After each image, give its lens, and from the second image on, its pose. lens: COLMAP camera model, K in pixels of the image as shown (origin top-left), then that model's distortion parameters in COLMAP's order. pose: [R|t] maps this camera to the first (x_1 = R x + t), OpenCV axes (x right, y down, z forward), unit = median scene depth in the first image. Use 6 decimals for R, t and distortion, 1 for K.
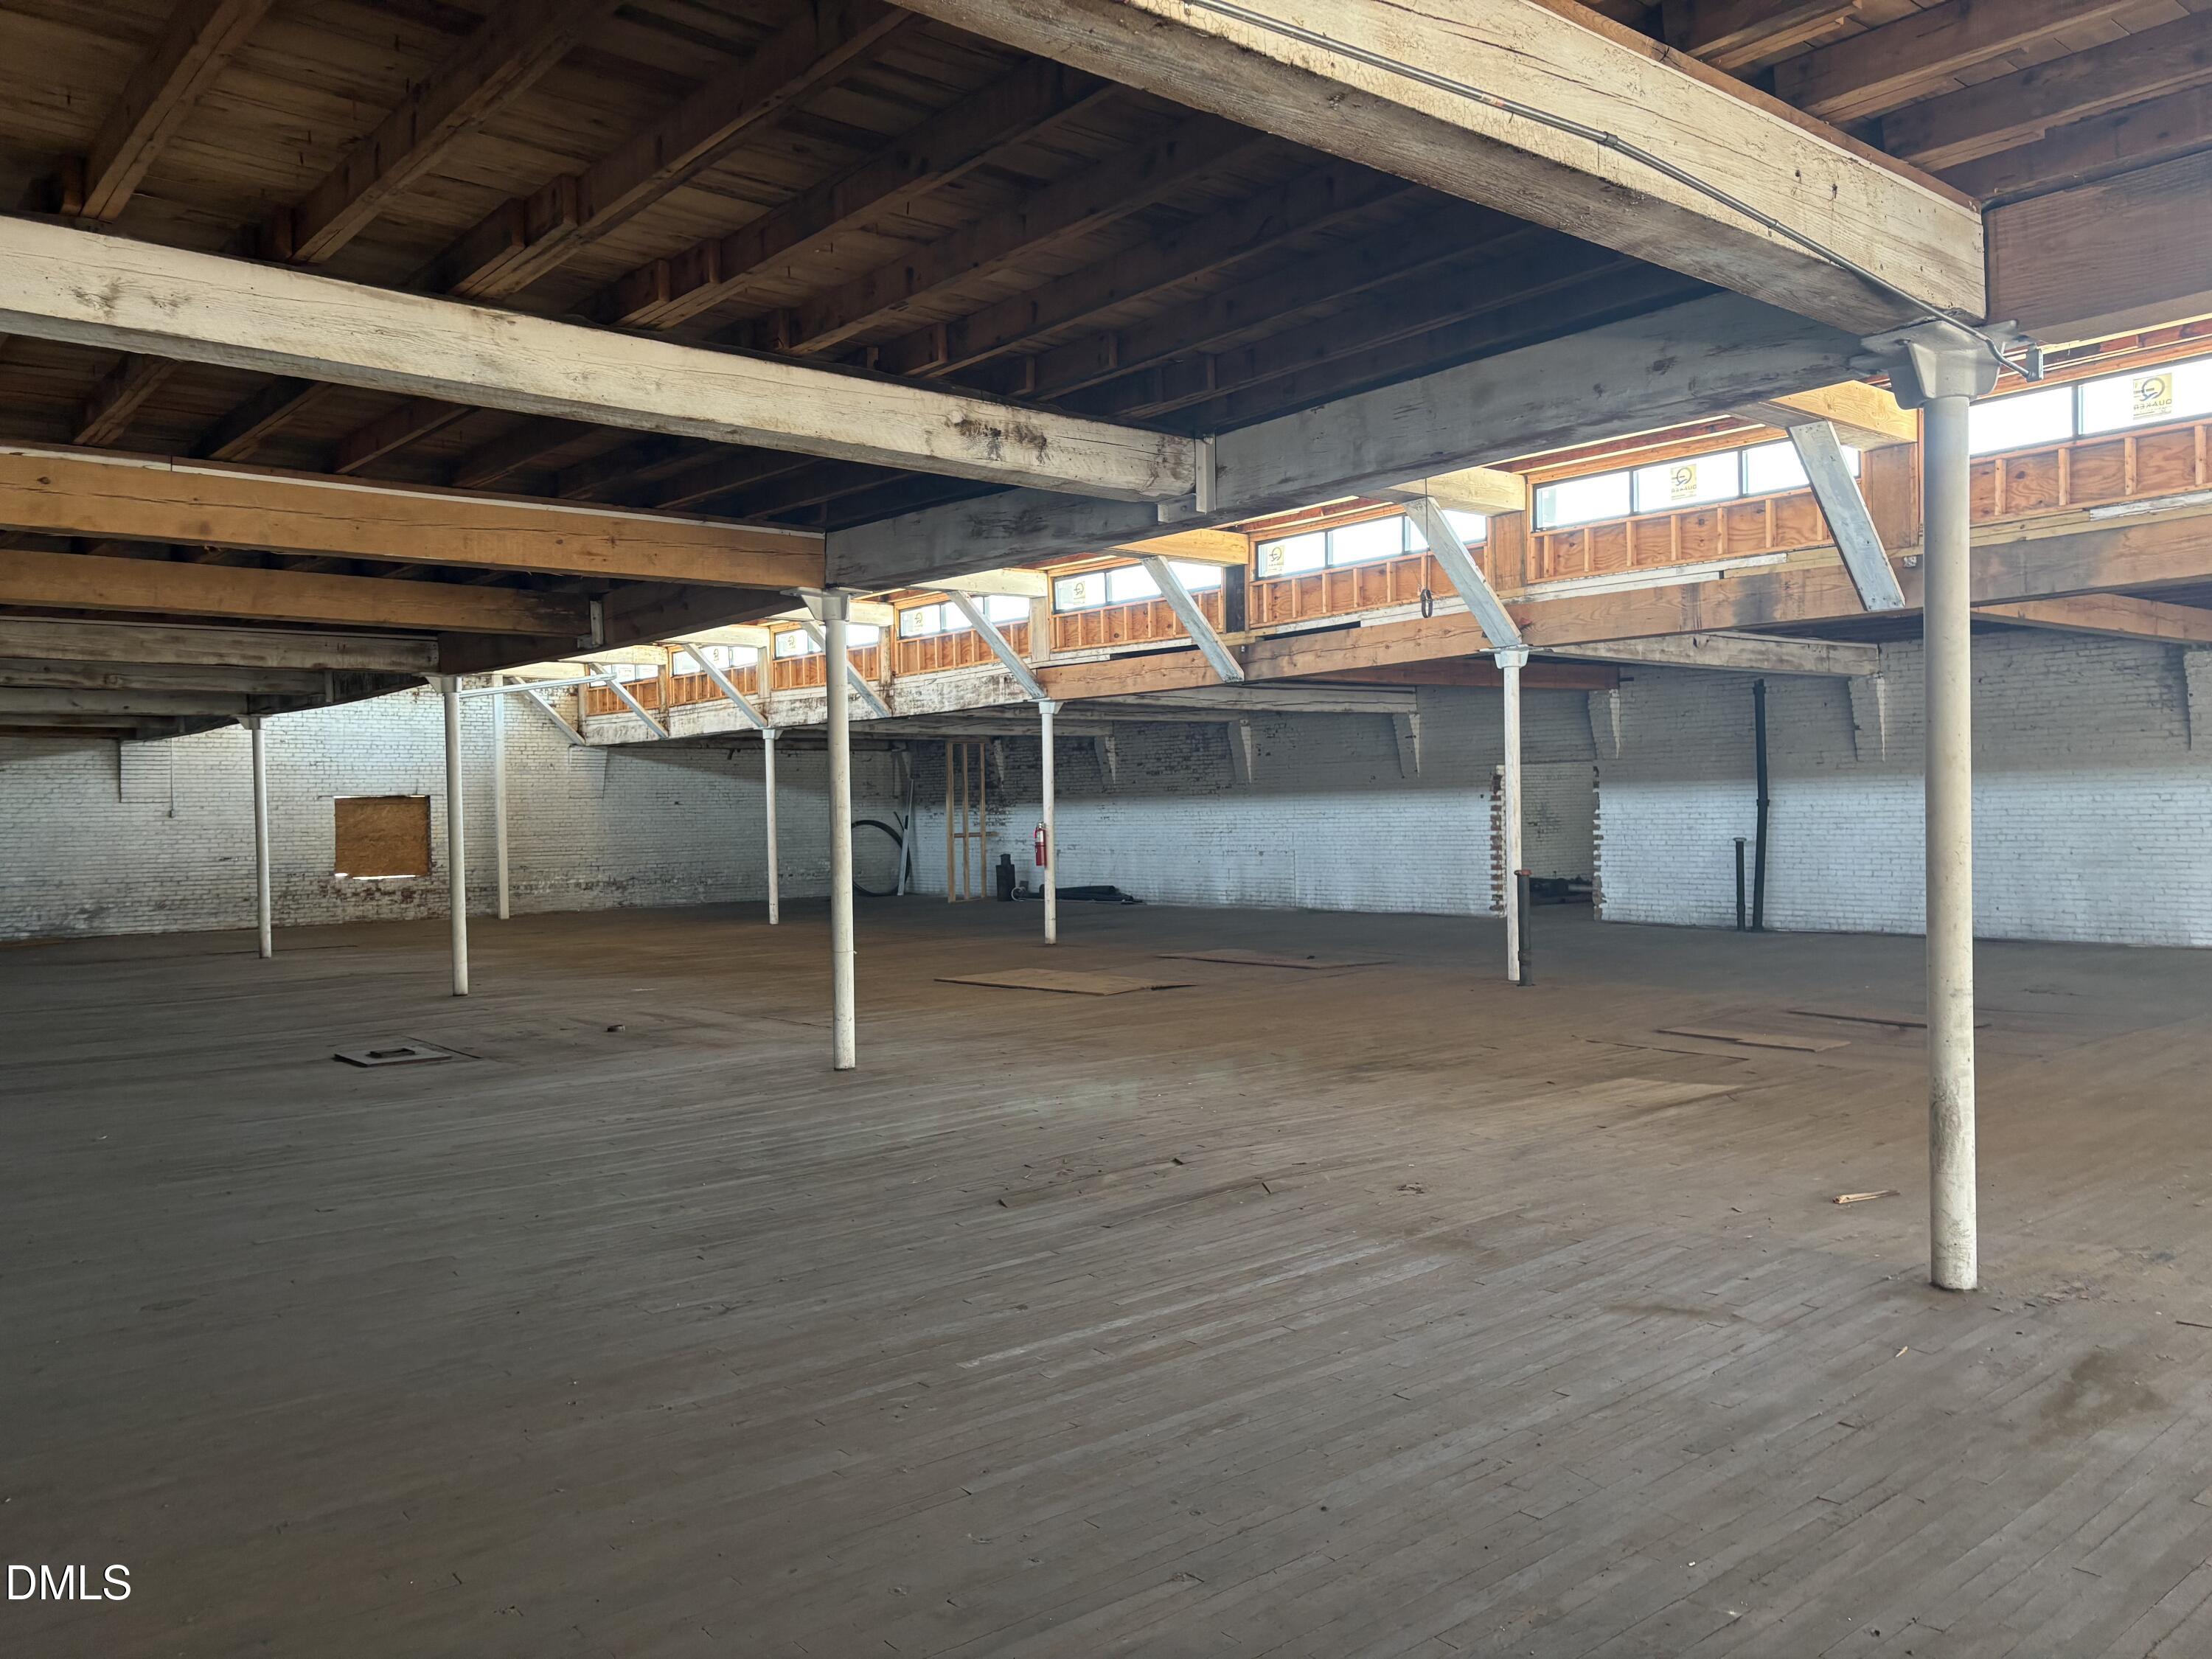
lens RADIAL K [[1650.7, 0, 1119.4], [0, 1650.7, 827.3], [0, 0, 1]] dist [0.006725, 0.000457]
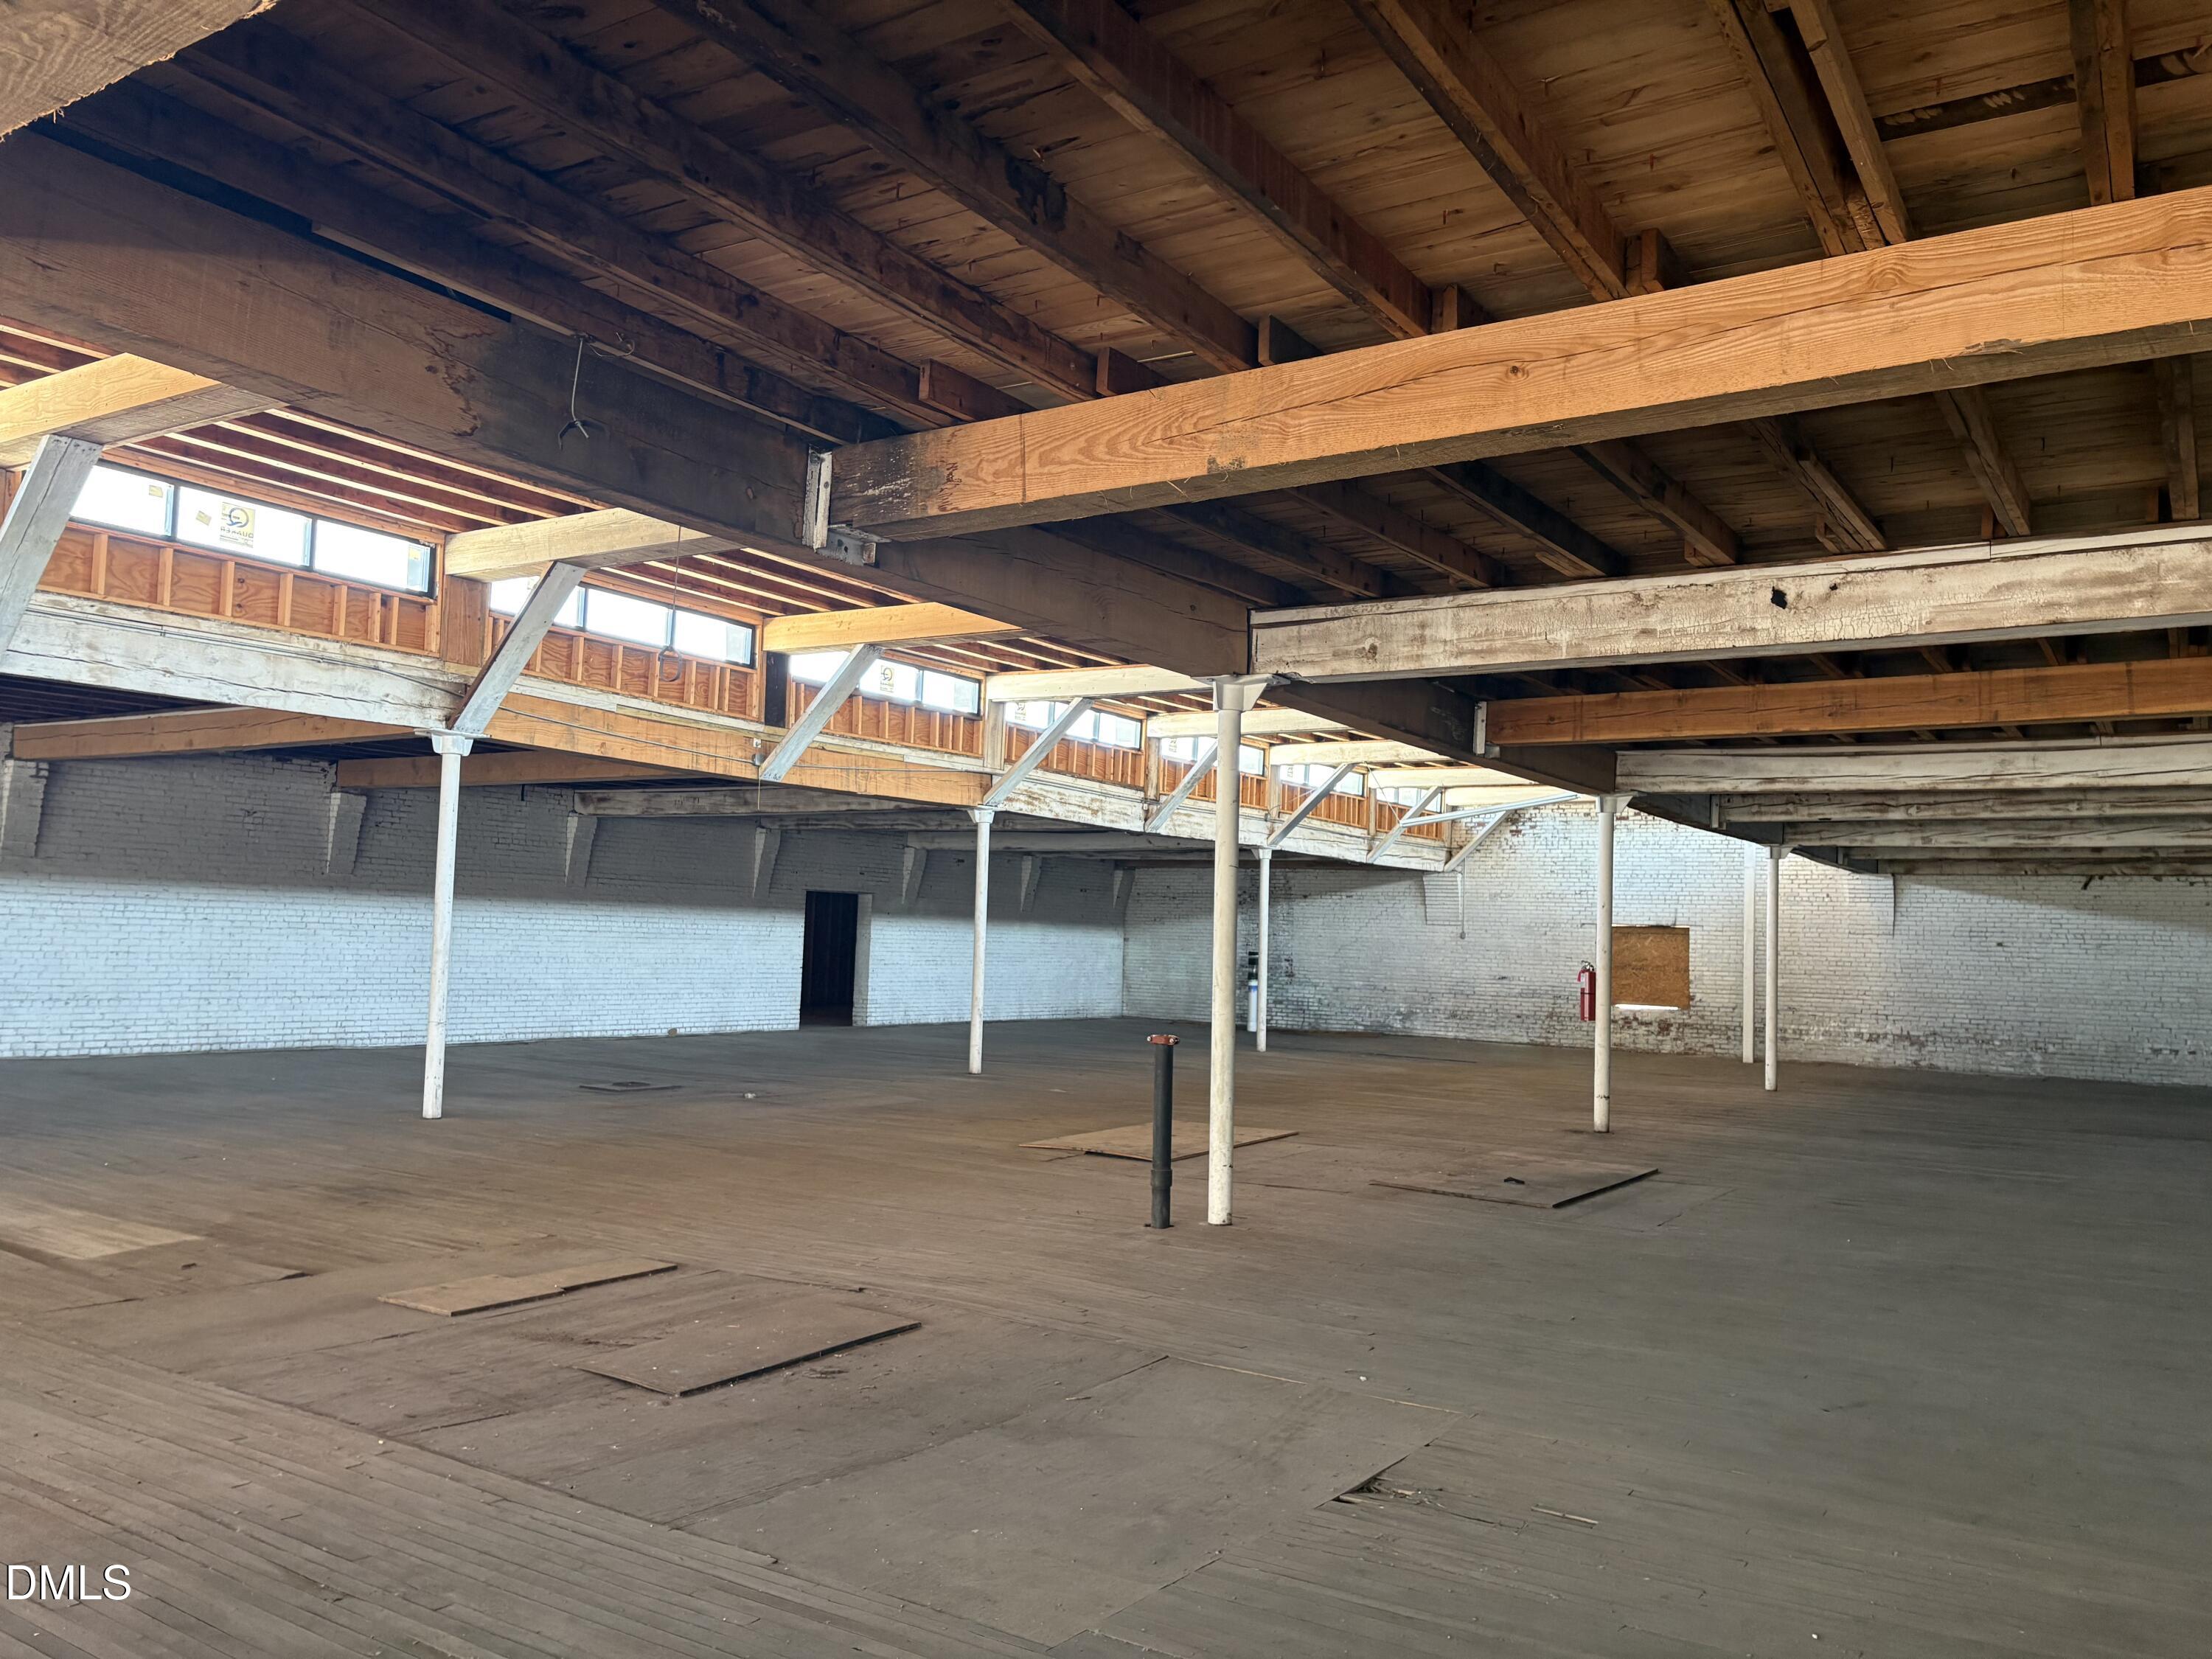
lens RADIAL K [[1650.7, 0, 1113.3], [0, 1650.7, 845.6], [0, 0, 1]] dist [0.006725, 0.000457]
pose [[0.265838, -0.026853, -0.963644, 0.431535], [-0.045094, 0.998171, -0.040255, -0.012287], [0.962963, 0.054156, 0.264141, 0.424507]]
